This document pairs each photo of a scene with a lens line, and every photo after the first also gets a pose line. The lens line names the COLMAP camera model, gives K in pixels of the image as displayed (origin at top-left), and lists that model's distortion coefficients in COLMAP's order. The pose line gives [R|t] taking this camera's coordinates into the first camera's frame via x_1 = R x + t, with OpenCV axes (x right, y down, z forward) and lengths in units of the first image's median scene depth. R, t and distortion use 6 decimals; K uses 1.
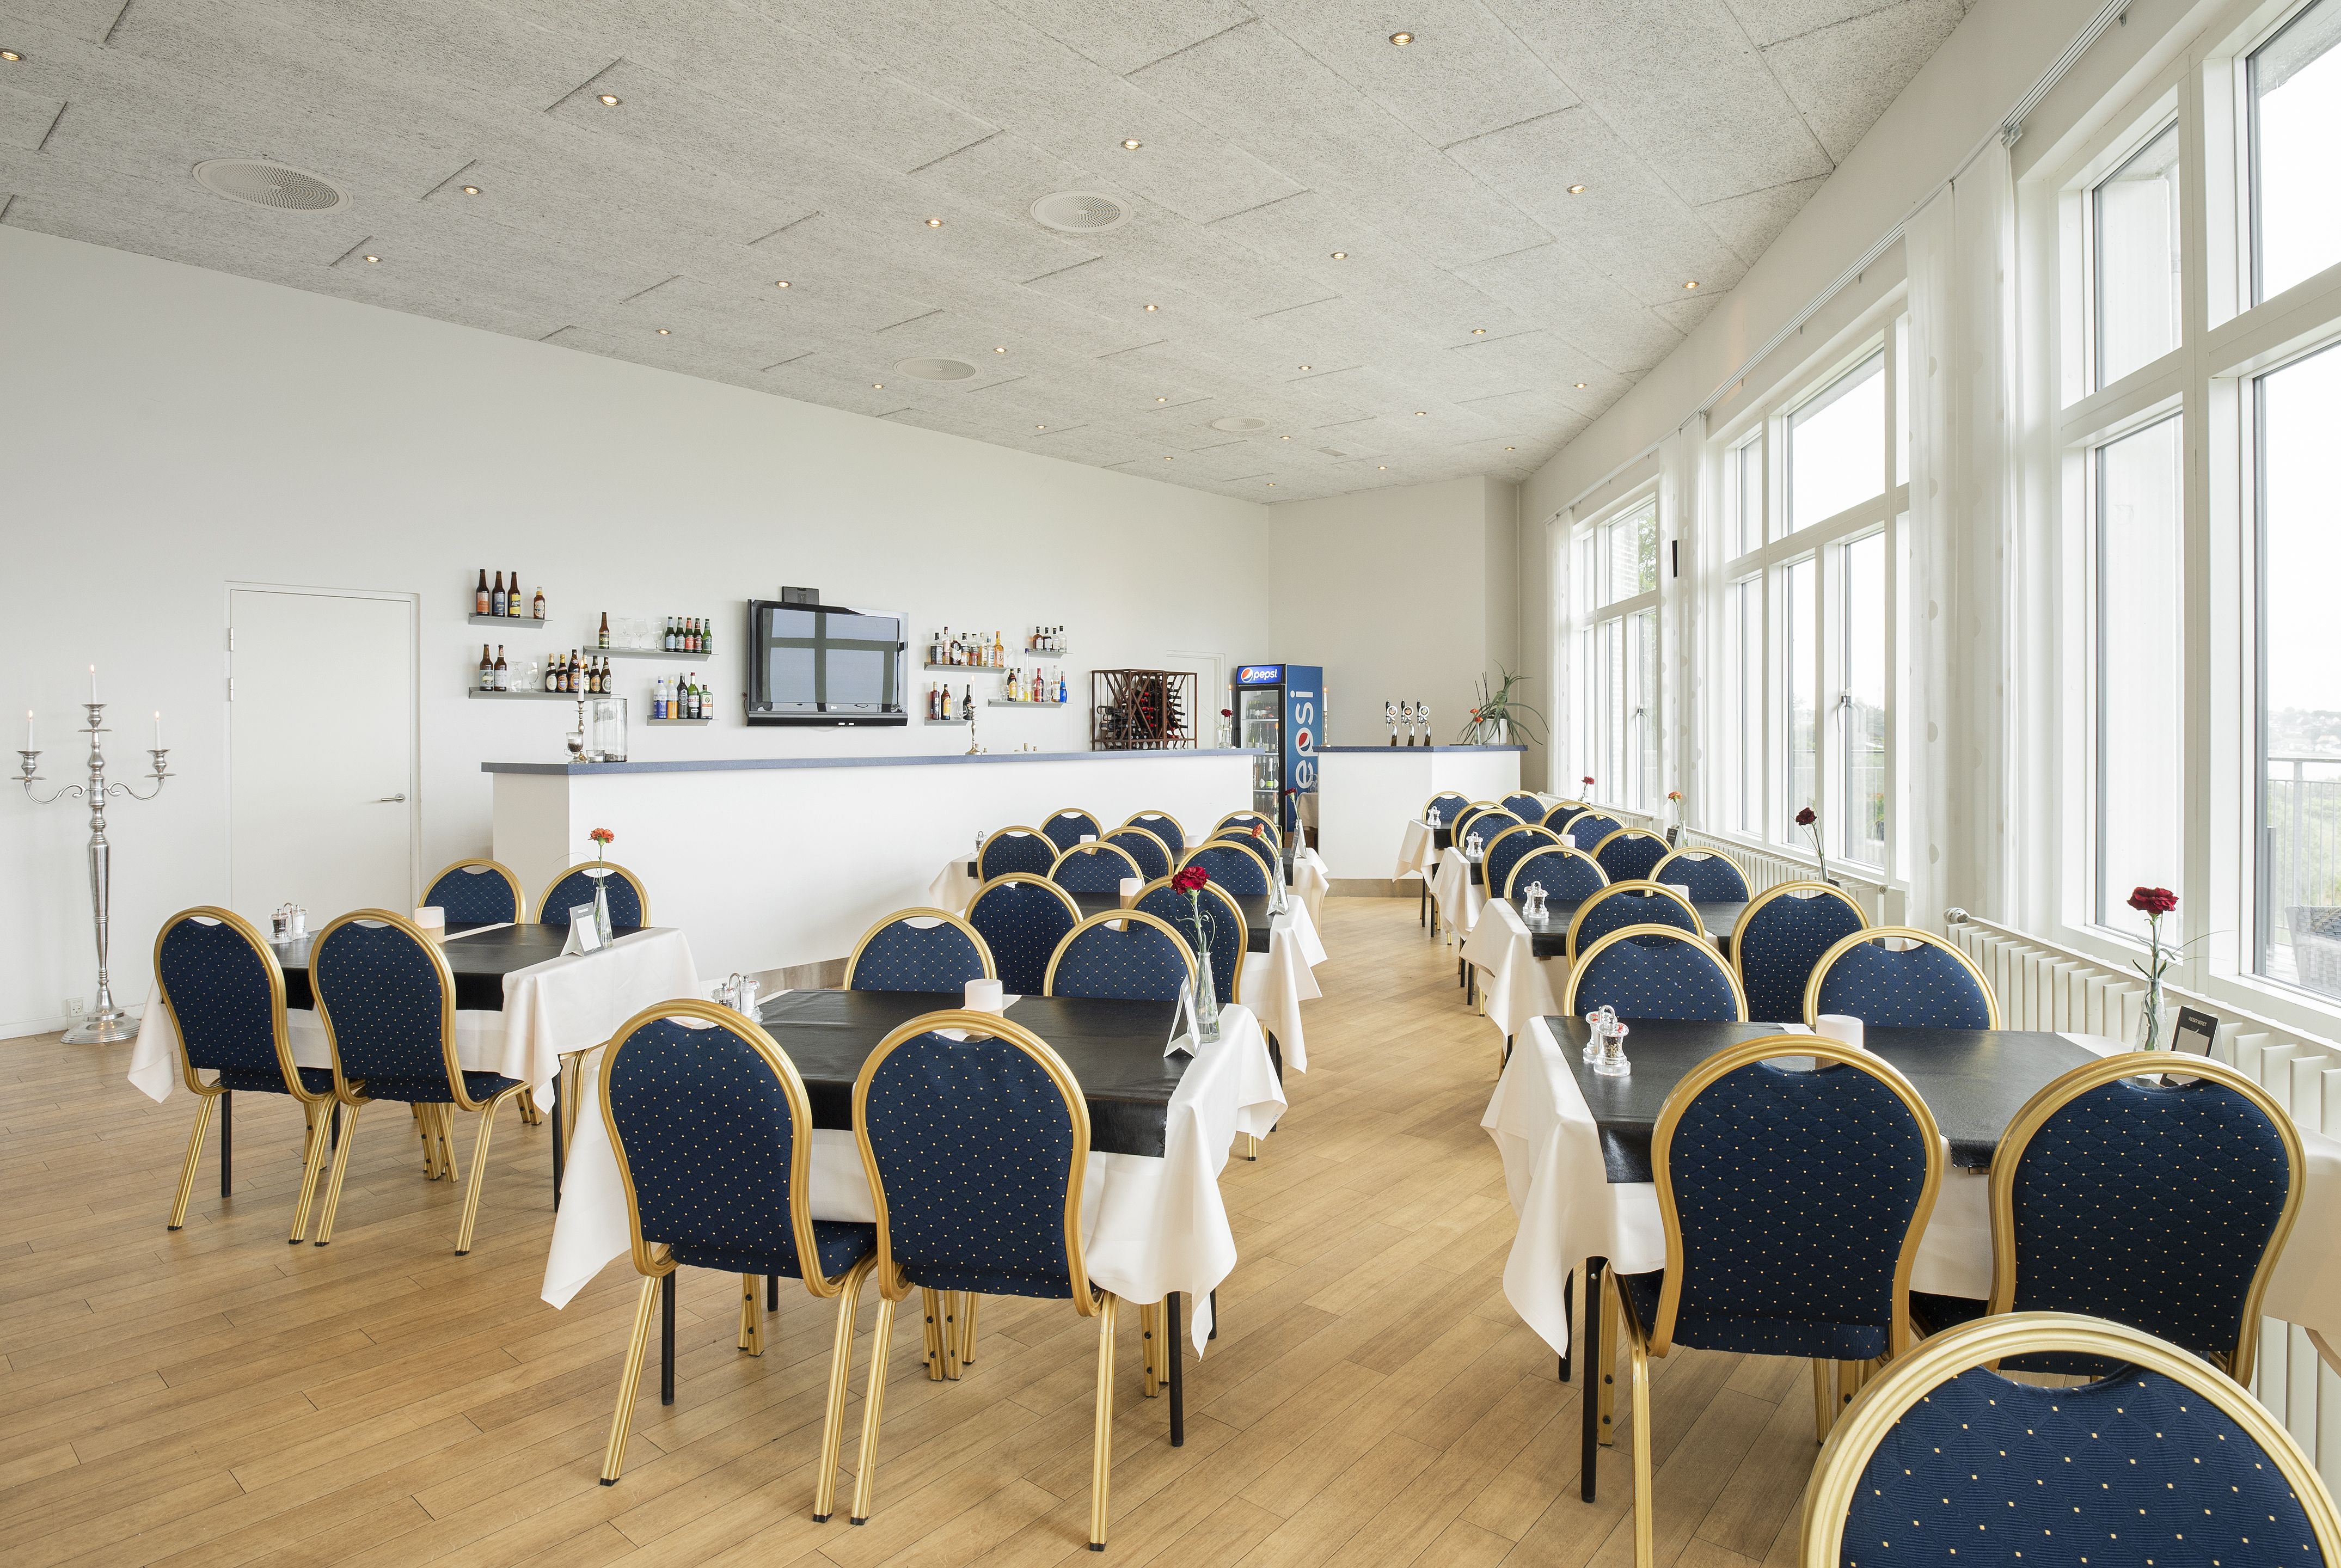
lens RADIAL K [[1174.0, 0, 1170.7], [0, 1174.0, 757.2], [0, 0, 1]] dist [-0.033247, -0.000610]
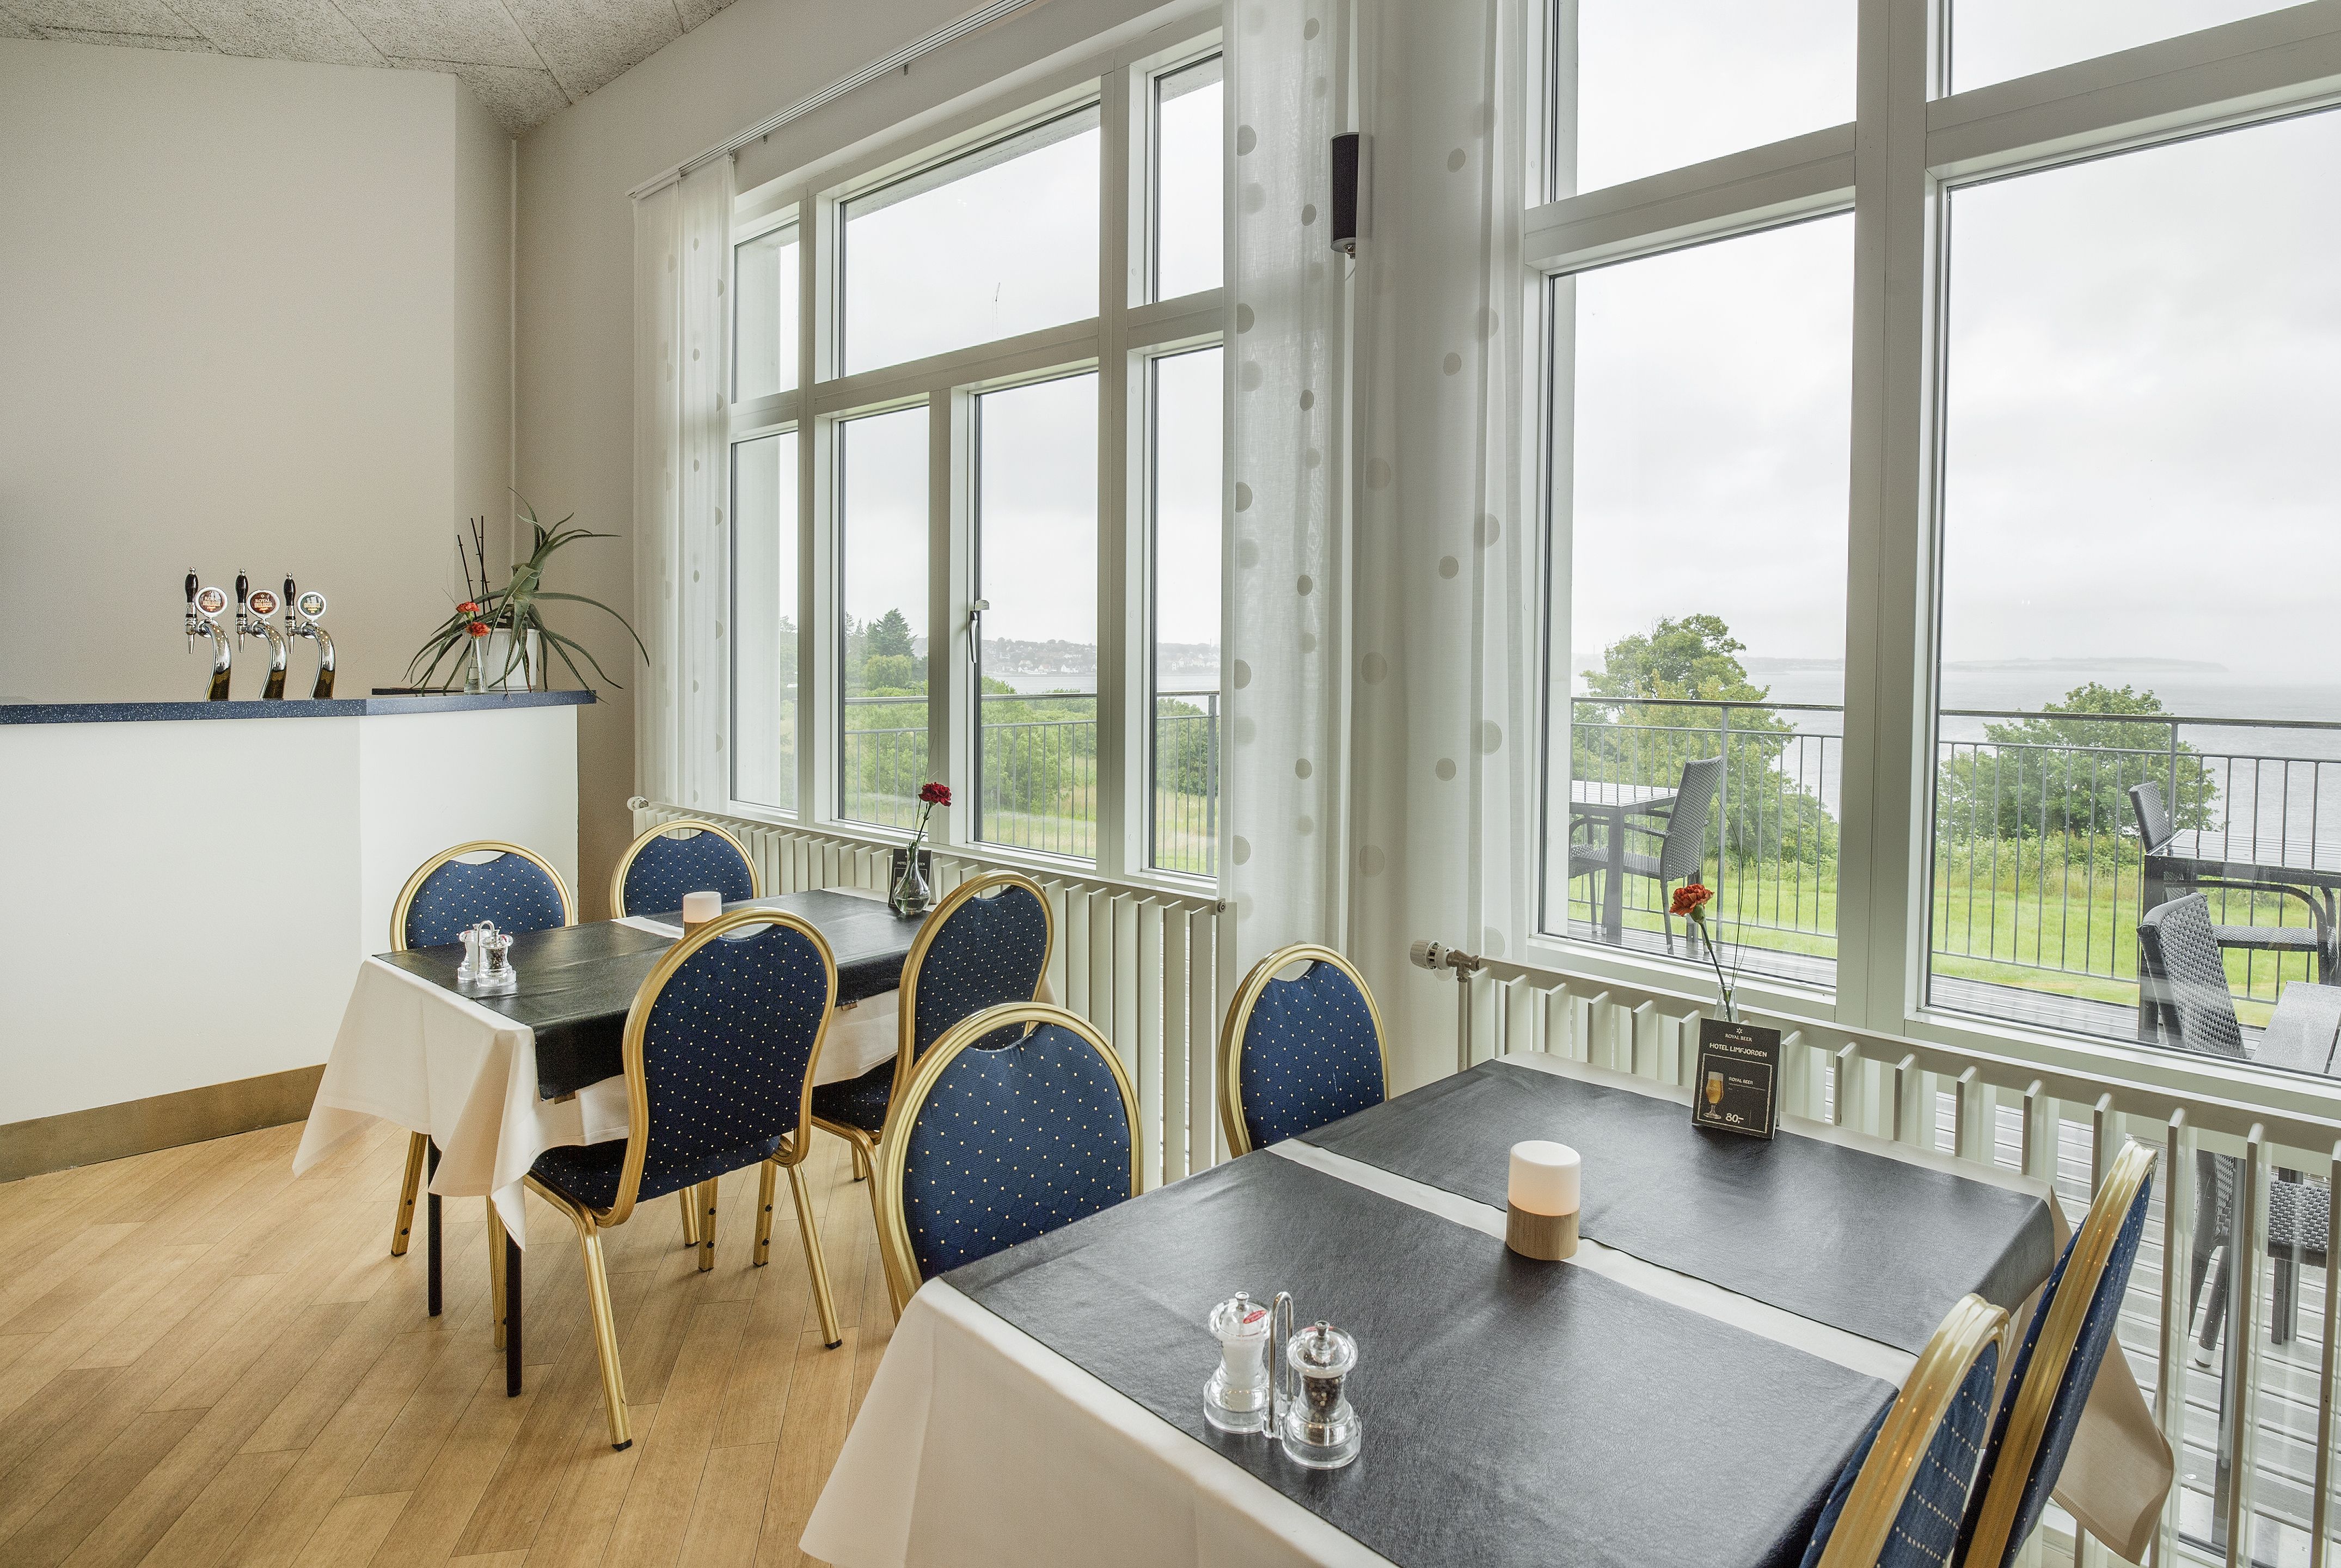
lens RADIAL K [[1166.9, 0, 1173.3], [0, 1166.9, 708.1], [0, 0, 1]] dist [-0.020370, -0.000373]
pose [[0.518320, -0.028166, 0.854723, 0.047446], [0.004324, 0.999531, 0.030316, -0.016014], [-0.855176, -0.012017, 0.518199, 0.586389]]
